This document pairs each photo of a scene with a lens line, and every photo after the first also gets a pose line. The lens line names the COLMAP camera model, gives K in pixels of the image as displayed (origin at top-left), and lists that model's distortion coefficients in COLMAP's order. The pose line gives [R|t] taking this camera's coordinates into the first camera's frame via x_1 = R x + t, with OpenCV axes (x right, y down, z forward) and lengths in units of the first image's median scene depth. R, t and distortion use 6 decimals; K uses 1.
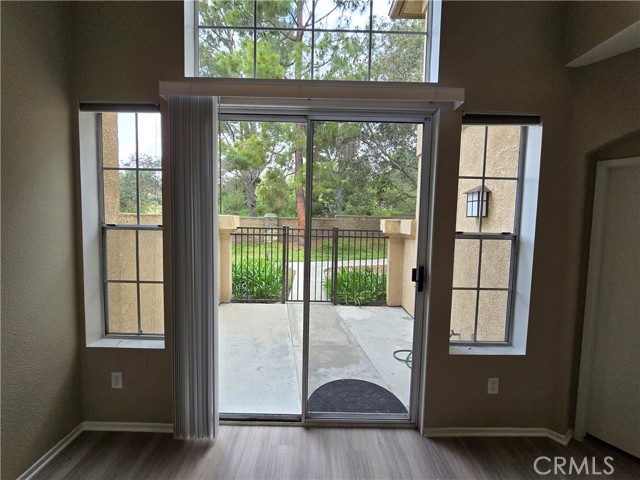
lens RADIAL K [[262.6, 0, 320.2], [0, 262.6, 238.0], [0, 0, 1]] dist [-0.002050, 0.000336]
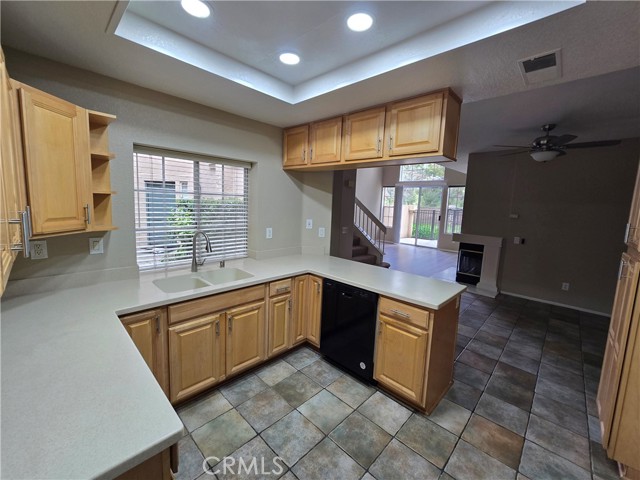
lens RADIAL K [[262.6, 0, 321.3], [0, 262.6, 236.6], [0, 0, 1]] dist [-0.002050, 0.000336]
pose [[0.717772, 0.092595, -0.690094, 2.236504], [-0.074266, 0.995645, 0.056348, 0.390014], [0.692306, 0.010805, 0.721523, -4.138270]]
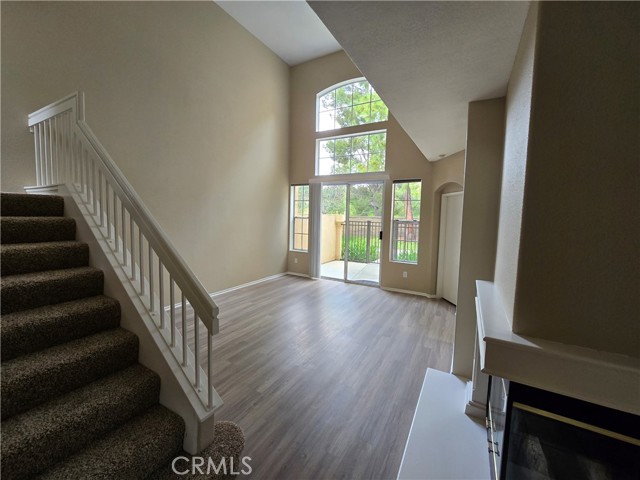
lens RADIAL K [[262.6, 0, 318.9], [0, 262.6, 236.5], [0, 0, 1]] dist [-0.002050, 0.000336]
pose [[0.860952, 0.038906, -0.507196, 1.276365], [-0.041940, 0.999105, 0.005447, 0.180065], [0.506954, 0.016582, 0.861814, -1.901274]]
